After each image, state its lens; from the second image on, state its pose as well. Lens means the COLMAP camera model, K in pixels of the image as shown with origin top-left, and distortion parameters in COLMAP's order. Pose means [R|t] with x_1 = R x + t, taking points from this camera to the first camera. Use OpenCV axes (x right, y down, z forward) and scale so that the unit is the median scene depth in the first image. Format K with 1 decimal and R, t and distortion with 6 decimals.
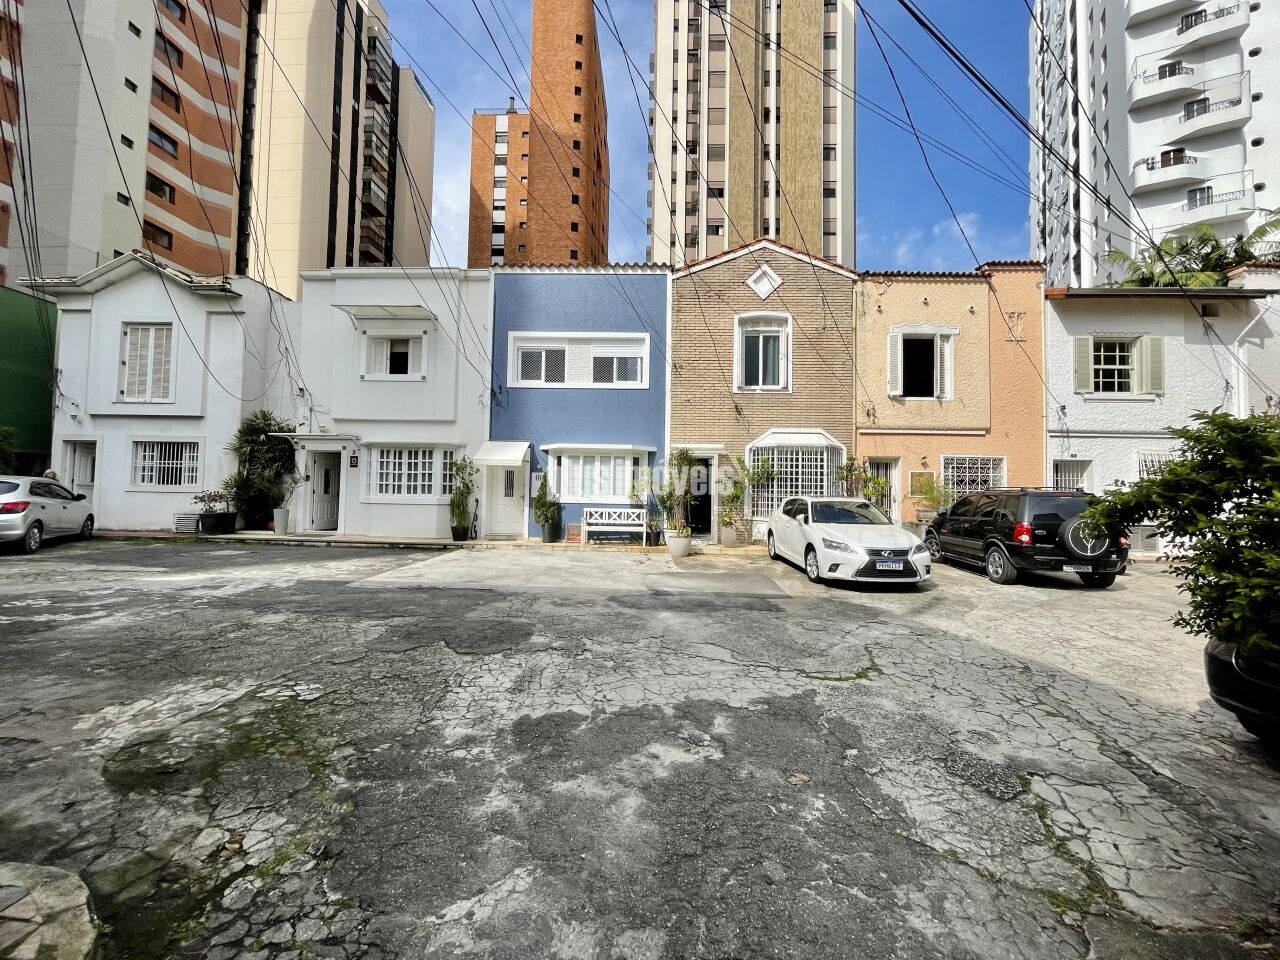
lens RADIAL K [[511.3, 0, 640.0], [0, 511.3, 480.0], [0, 0, 1]] dist [-0.001826, -0.000065]
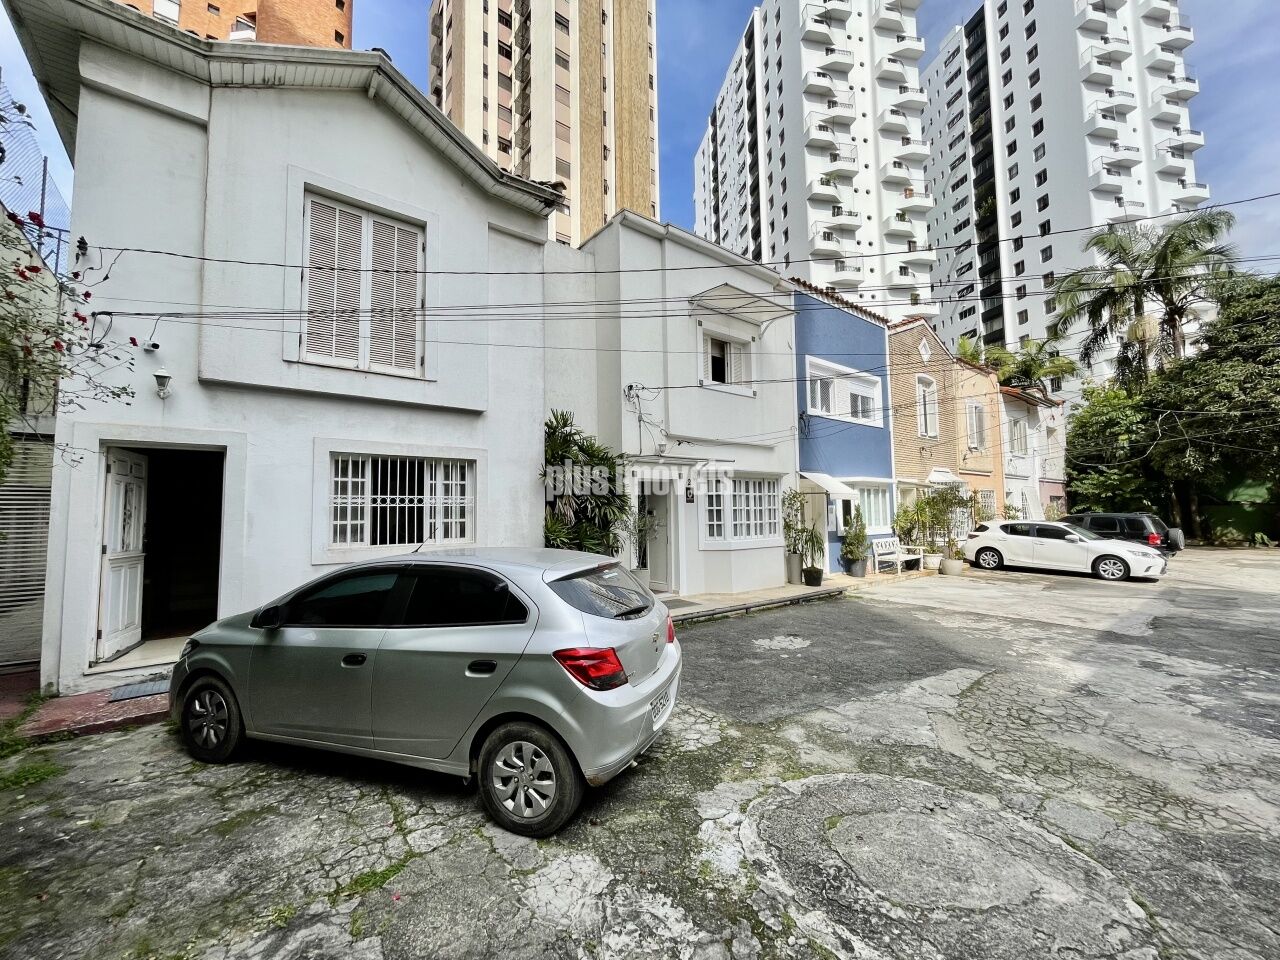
lens RADIAL K [[567.9, 0, 640.0], [0, 567.9, 480.0], [0, 0, 1]] dist [-0.000424, -0.000212]
pose [[0.724896, 0.014295, 0.688710, -1.153849], [0.032694, 0.997944, -0.055125, -0.015339], [-0.688082, 0.062477, 0.722939, 0.462351]]
